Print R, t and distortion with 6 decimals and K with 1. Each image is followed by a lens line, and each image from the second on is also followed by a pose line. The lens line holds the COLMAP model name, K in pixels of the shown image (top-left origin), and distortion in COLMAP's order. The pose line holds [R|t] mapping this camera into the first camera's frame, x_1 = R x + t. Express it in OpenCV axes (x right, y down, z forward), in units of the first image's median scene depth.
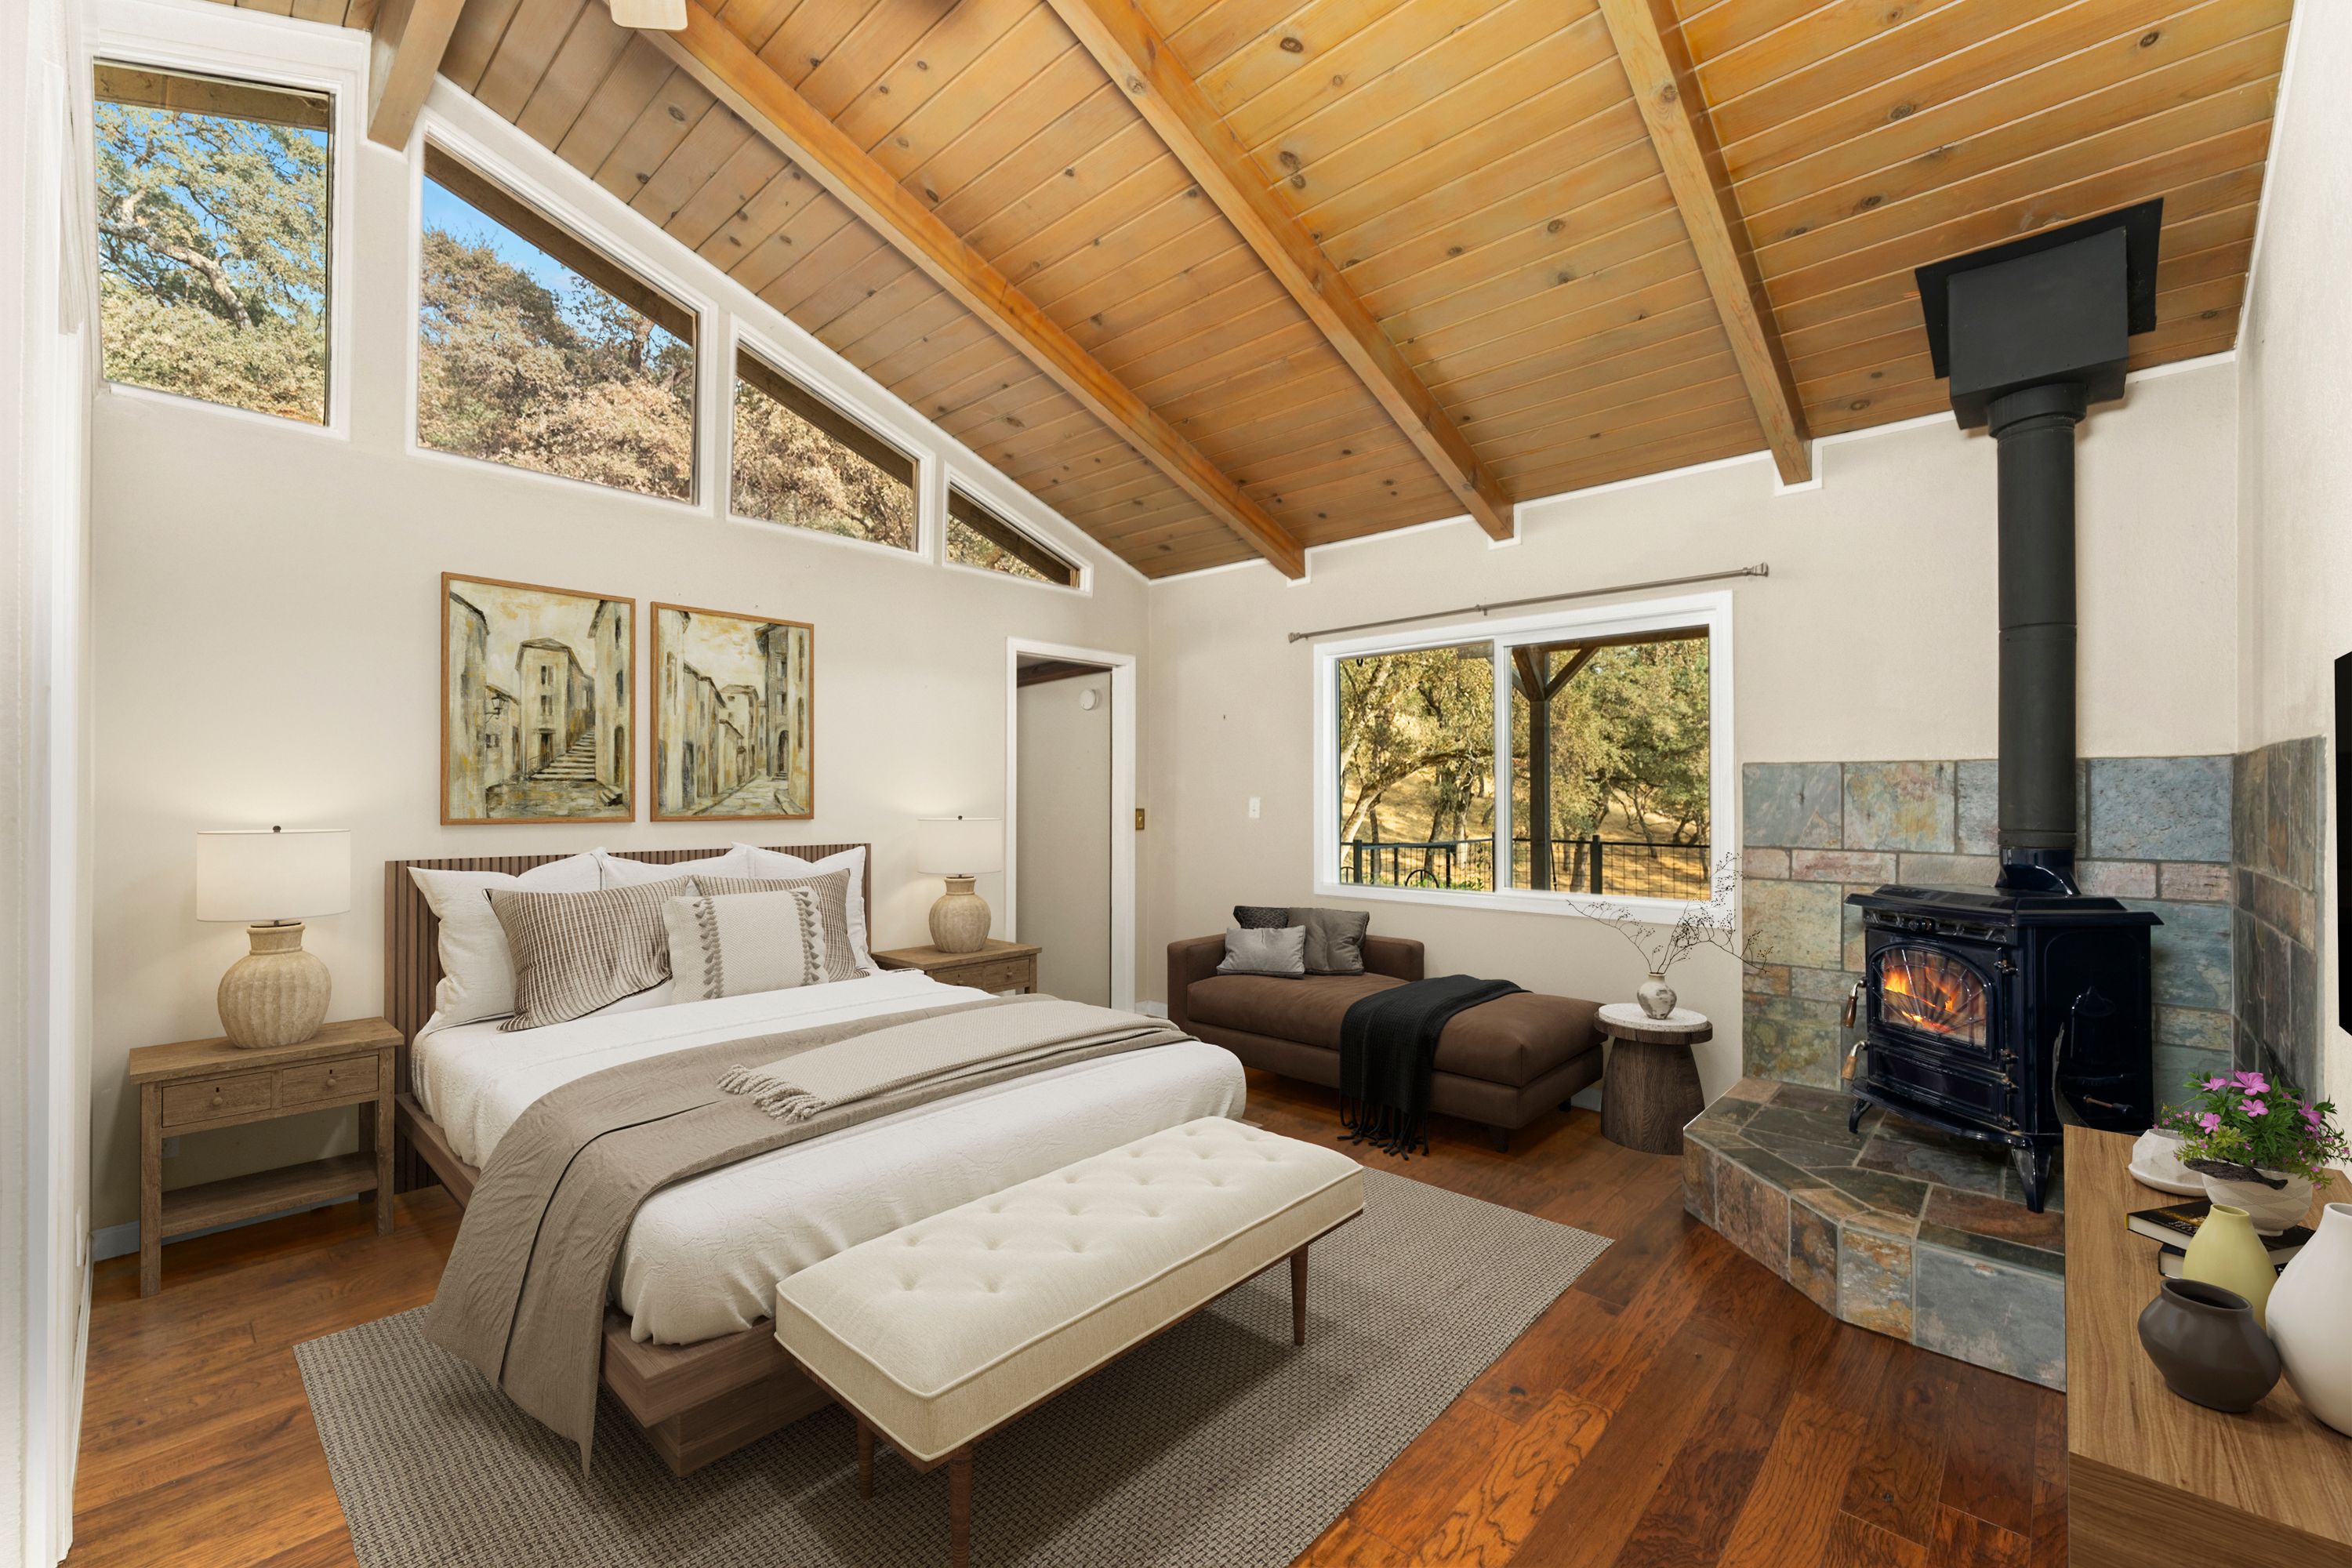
lens RADIAL K [[960.1, 0, 1176.0], [0, 960.1, 784.0], [0, 0, 1]] dist [0.000052, 0.000000]
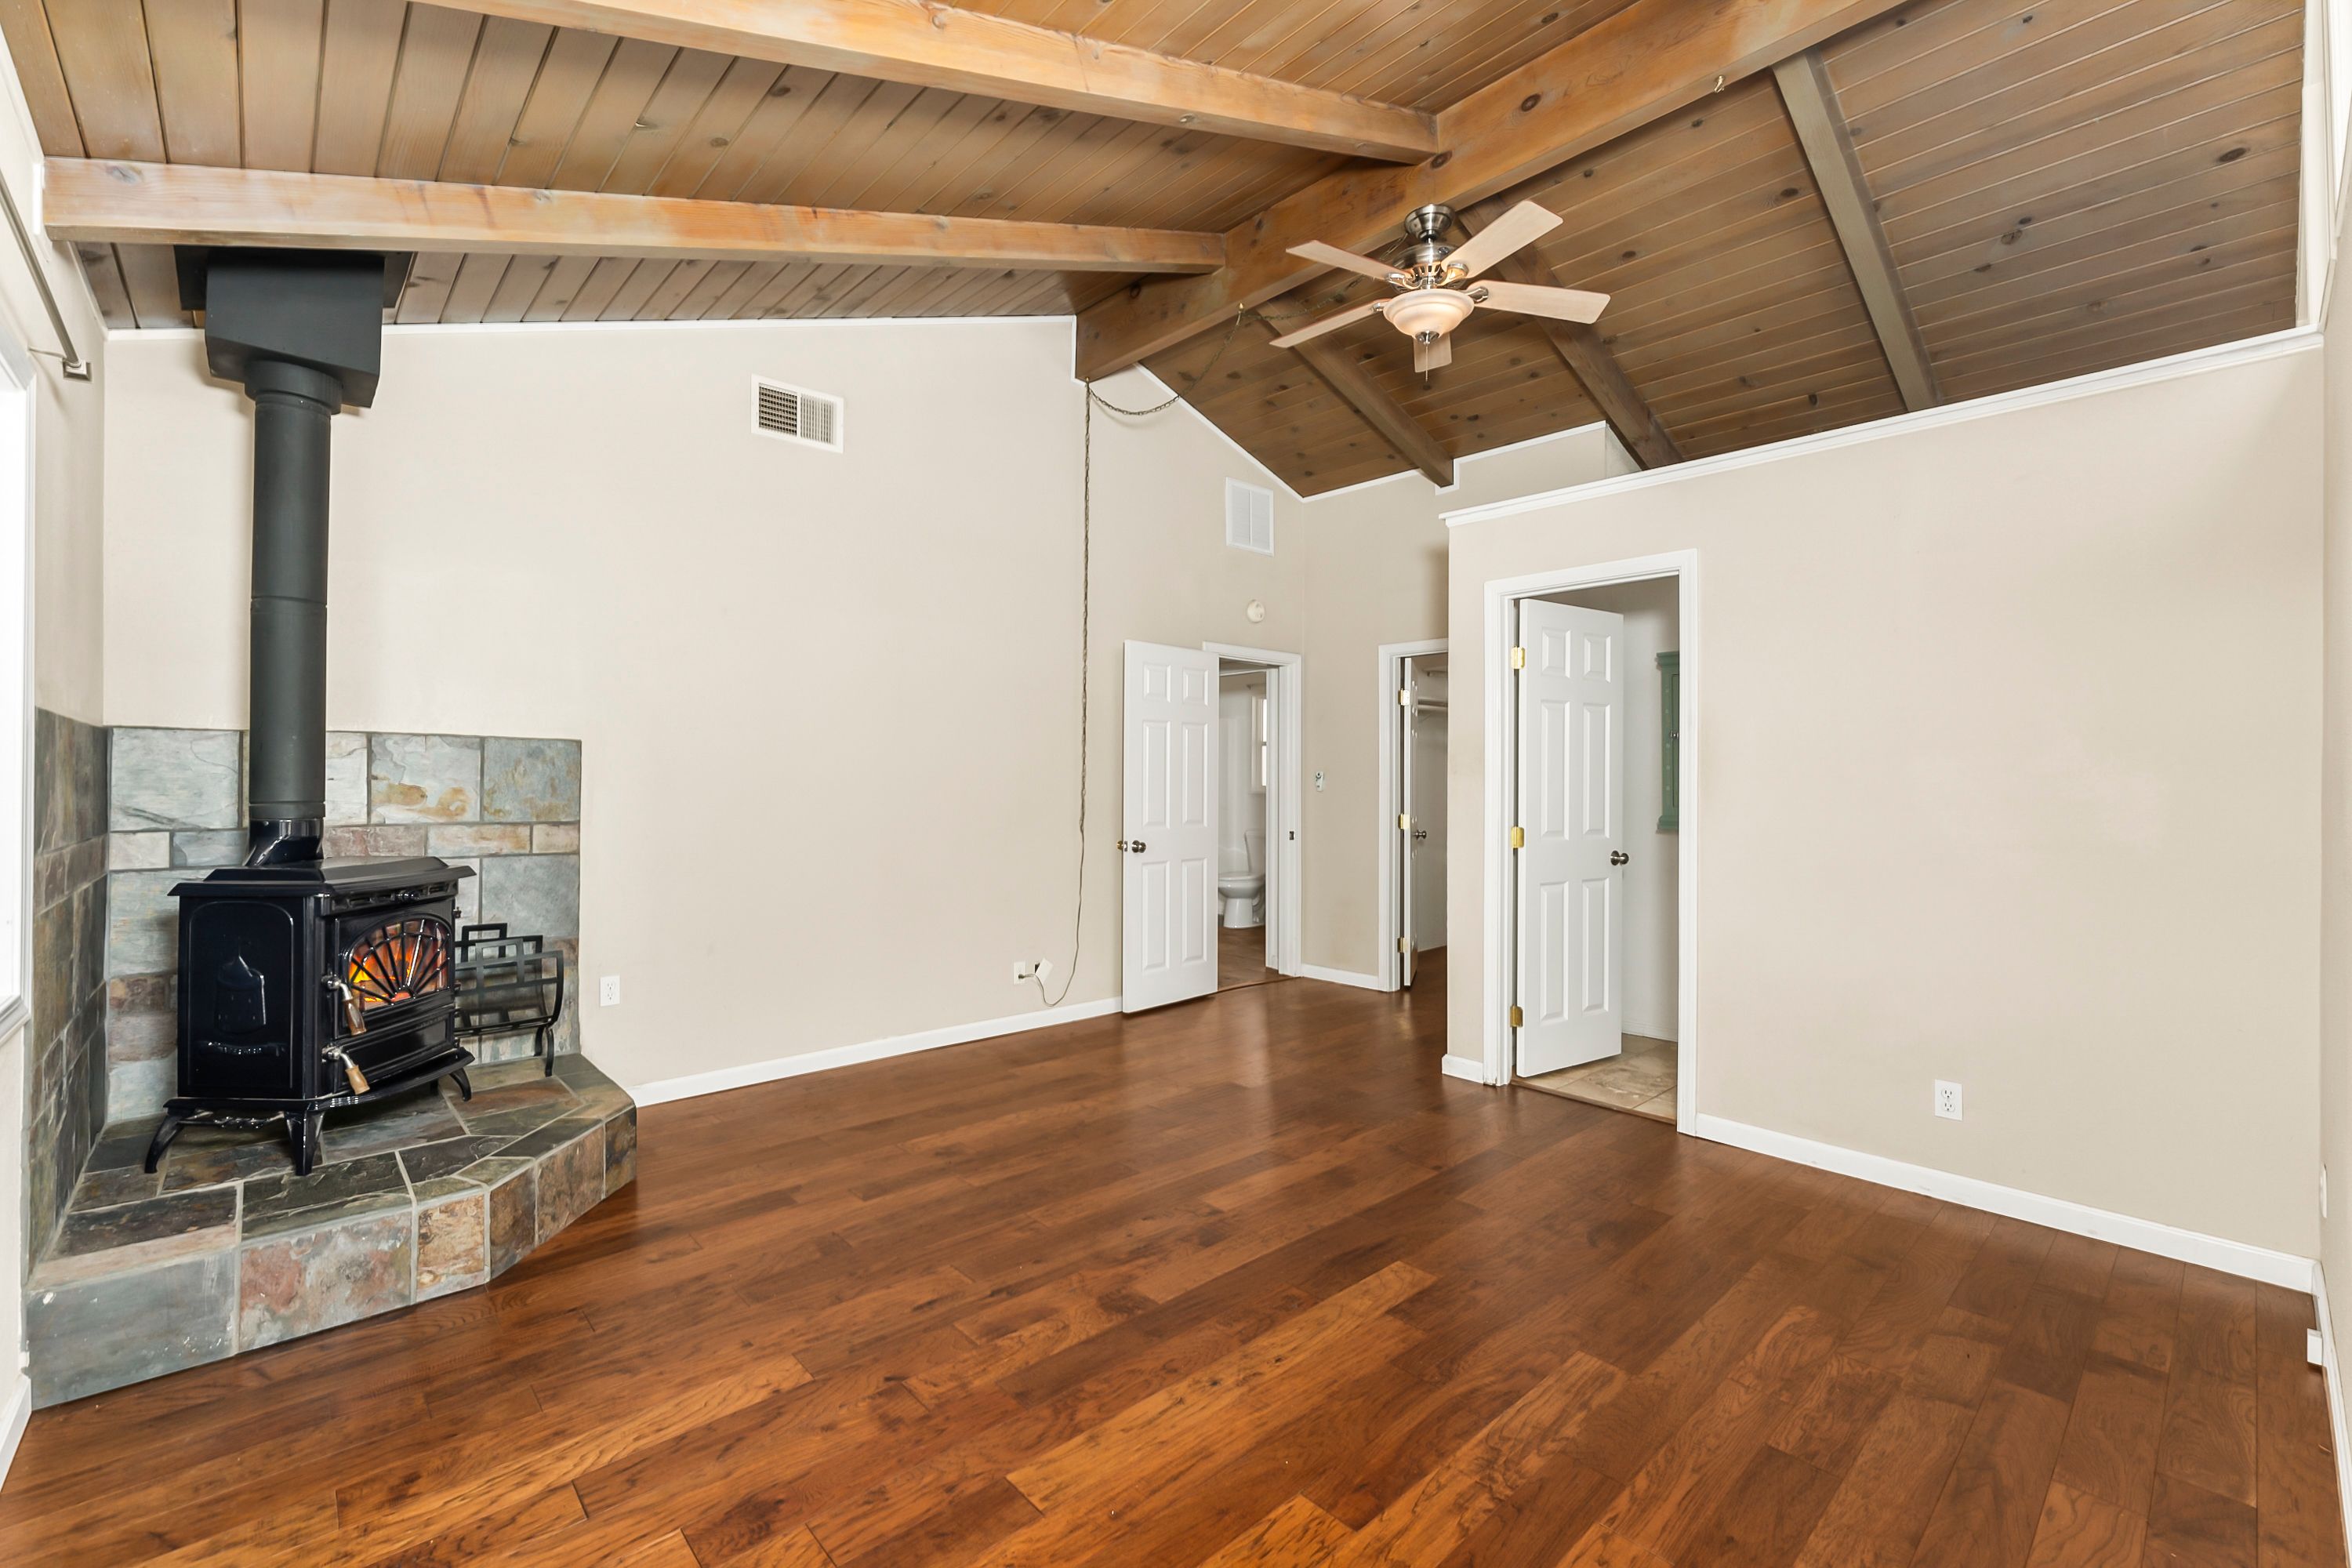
lens RADIAL K [[999.9, 0, 1176.0], [0, 999.9, 784.0], [0, 0, 1]] dist [0.000822, 0.000241]
pose [[-0.995859, -0.003860, 0.090829, -0.127325], [-0.004164, 0.999986, -0.003159, 0.029880], [-0.090815, -0.003525, -0.995862, 1.973990]]
